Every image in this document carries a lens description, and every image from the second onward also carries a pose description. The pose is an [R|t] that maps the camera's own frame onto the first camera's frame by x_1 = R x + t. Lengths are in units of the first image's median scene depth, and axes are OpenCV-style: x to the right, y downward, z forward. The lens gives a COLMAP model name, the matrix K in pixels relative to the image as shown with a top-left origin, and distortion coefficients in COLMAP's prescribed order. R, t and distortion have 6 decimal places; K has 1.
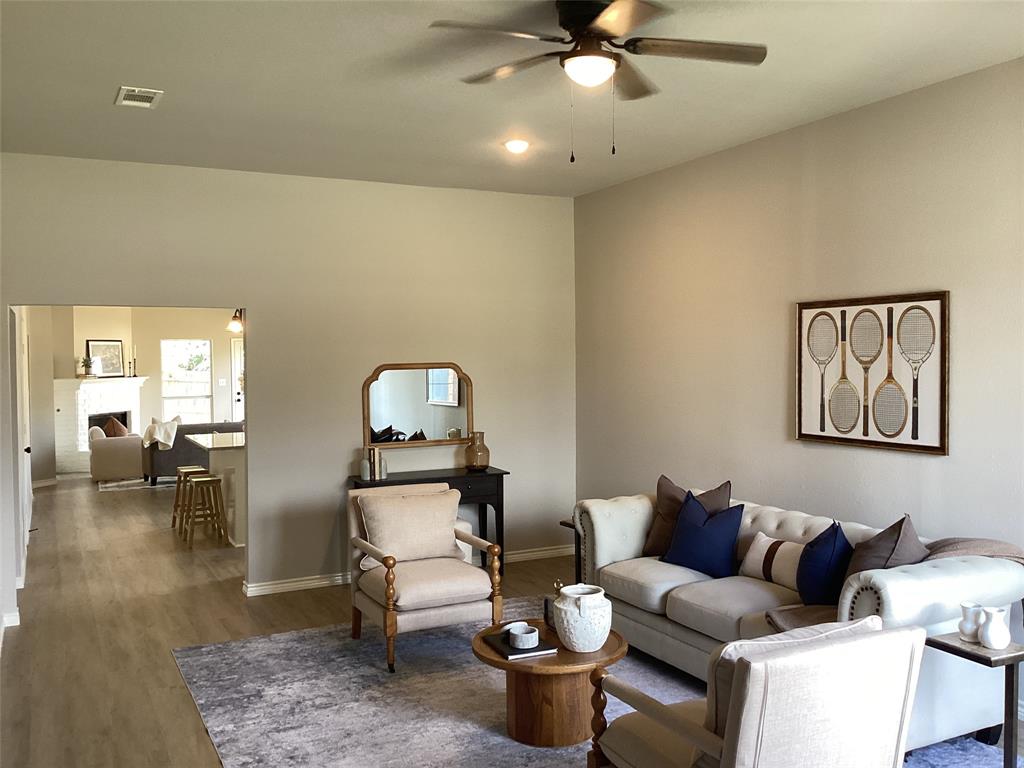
lens RADIAL K [[930.5, 0, 514.4], [0, 930.5, 388.0], [0, 0, 1]] dist [0.026061, 0.000000]
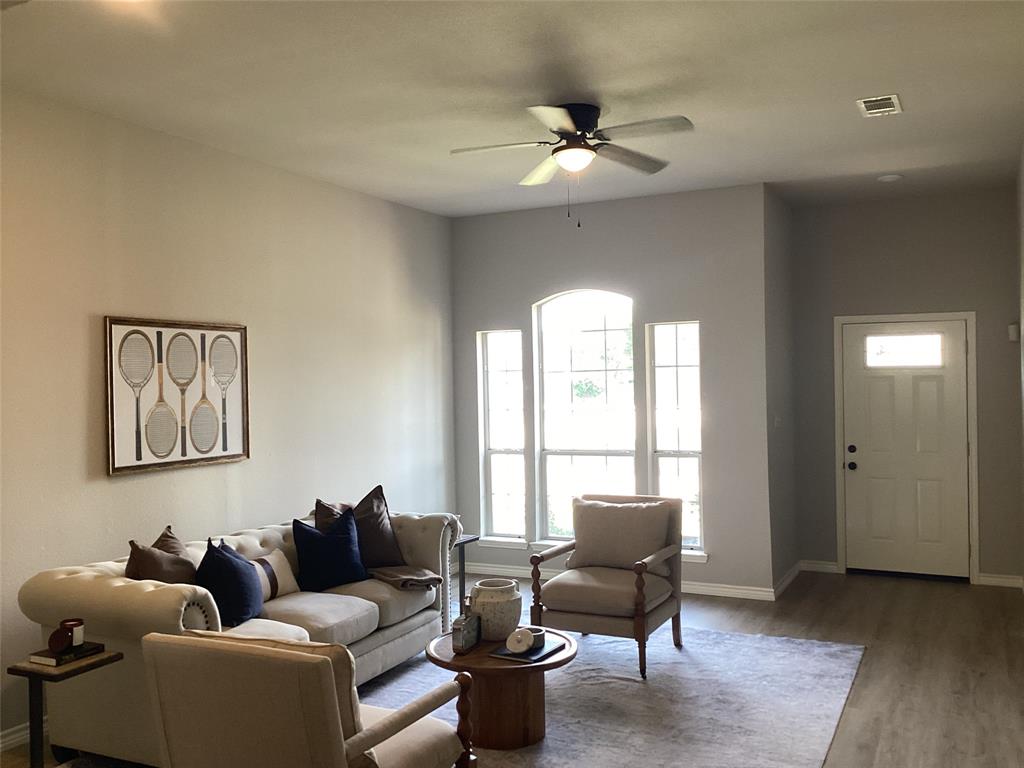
lens RADIAL K [[930.5, 0, 517.3], [0, 930.5, 382.1], [0, 0, 1]] dist [0.026061, 0.000000]
pose [[-0.605056, 0.019696, 0.795939, -0.661161], [0.049600, 0.998685, 0.012992, -0.025136], [-0.794636, 0.047340, -0.605237, 1.326529]]
